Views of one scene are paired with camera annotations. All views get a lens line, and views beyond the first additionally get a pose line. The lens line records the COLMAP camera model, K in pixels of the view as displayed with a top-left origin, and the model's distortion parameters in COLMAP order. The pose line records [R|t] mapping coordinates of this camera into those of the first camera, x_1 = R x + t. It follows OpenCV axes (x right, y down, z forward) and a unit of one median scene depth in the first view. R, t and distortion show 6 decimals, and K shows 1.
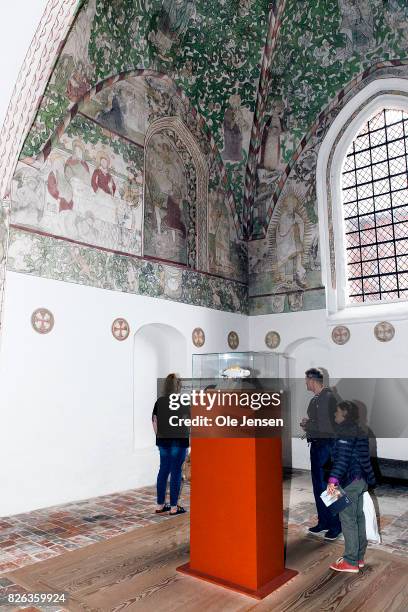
lens RADIAL K [[458.9, 0, 199.0], [0, 458.9, 306.4], [0, 0, 1]] dist [-0.025597, 0.038921]
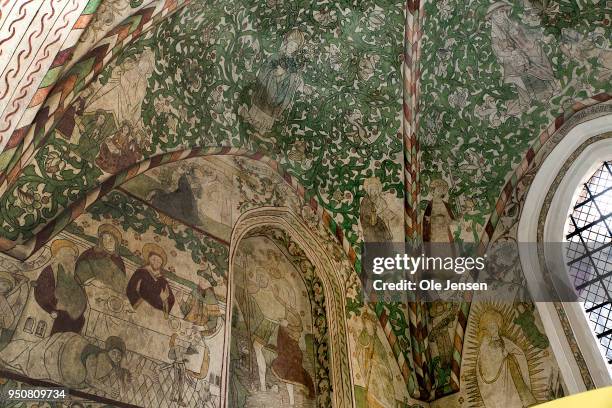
lens RADIAL K [[588.4, 0, 304.6], [0, 588.4, 199.8], [0, 0, 1]] dist [0.018299, 0.000000]
pose [[0.991282, -0.114798, -0.064656, 0.035499], [0.061579, 0.837520, -0.542926, 0.038606], [0.116478, 0.534212, 0.837288, 0.289993]]
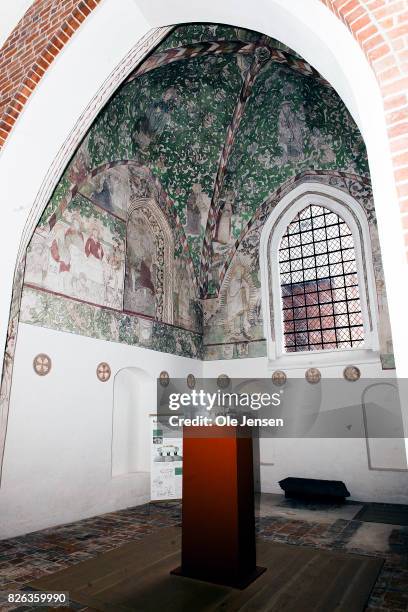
lens RADIAL K [[407.1, 0, 200.4], [0, 407.1, 307.4], [0, 0, 1]] dist [-0.008336, 0.000621]
pose [[0.987798, 0.036745, 0.151347, -0.074618], [-0.021492, 0.994633, -0.101210, -0.012627], [-0.154253, 0.096722, 0.983286, -0.073001]]
